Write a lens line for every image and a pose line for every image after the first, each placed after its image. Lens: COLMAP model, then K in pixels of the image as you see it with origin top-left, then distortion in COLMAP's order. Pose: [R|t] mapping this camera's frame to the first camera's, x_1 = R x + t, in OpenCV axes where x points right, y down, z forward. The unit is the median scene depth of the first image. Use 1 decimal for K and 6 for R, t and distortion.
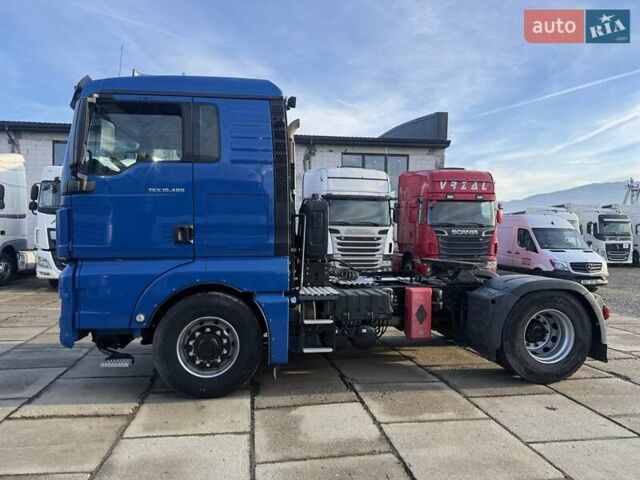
lens RADIAL K [[449.4, 0, 320.0], [0, 449.4, 240.0], [0, 0, 1]] dist [0.075148, -0.092684]
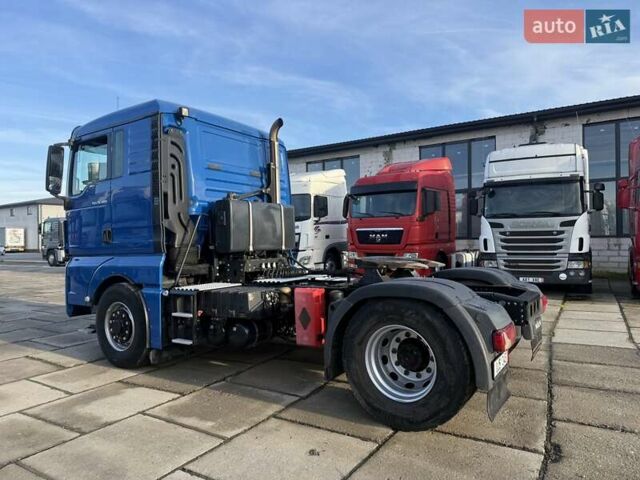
lens RADIAL K [[449.4, 0, 320.0], [0, 449.4, 240.0], [0, 0, 1]] dist [0.075148, -0.092684]
pose [[0.749159, -0.024038, -0.661954, 0.937956], [0.022682, 0.999686, -0.010633, 0.024877], [0.662001, -0.007048, 0.749469, 0.410701]]
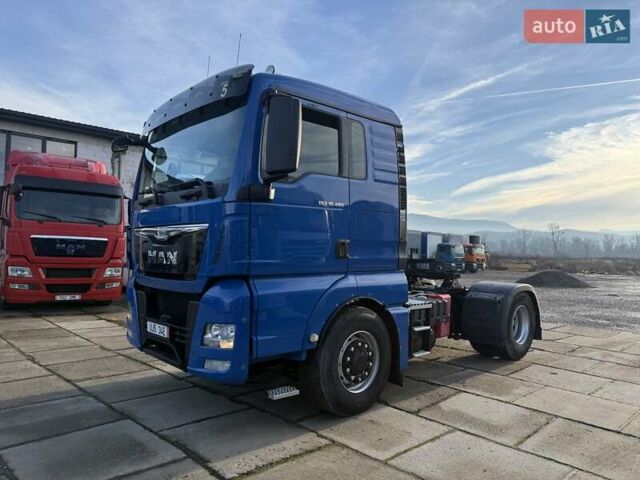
lens RADIAL K [[449.4, 0, 320.0], [0, 449.4, 240.0], [0, 0, 1]] dist [0.075148, -0.092684]
pose [[0.820962, 0.023530, 0.570498, -0.845159], [-0.009948, 0.999588, -0.026913, -0.003588], [-0.570897, 0.016419, 0.820858, 0.215063]]
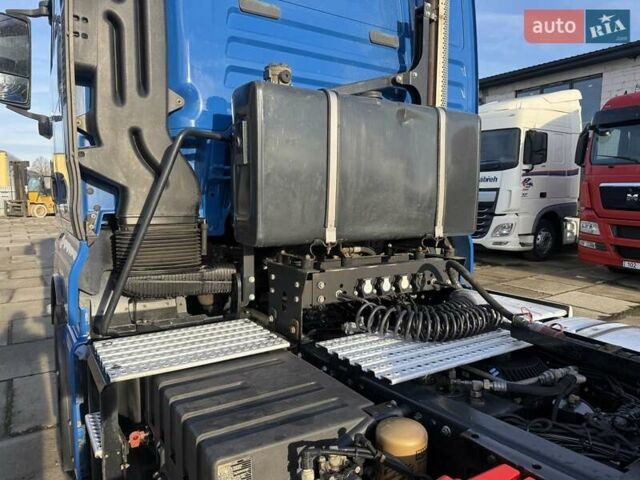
lens RADIAL K [[449.4, 0, 320.0], [0, 449.4, 240.0], [0, 0, 1]] dist [0.075148, -0.092684]
pose [[0.415238, 0.085180, -0.905716, 0.378768], [-0.009623, 0.995962, 0.089256, -0.000411], [0.909662, -0.028347, 0.414381, 0.999900]]
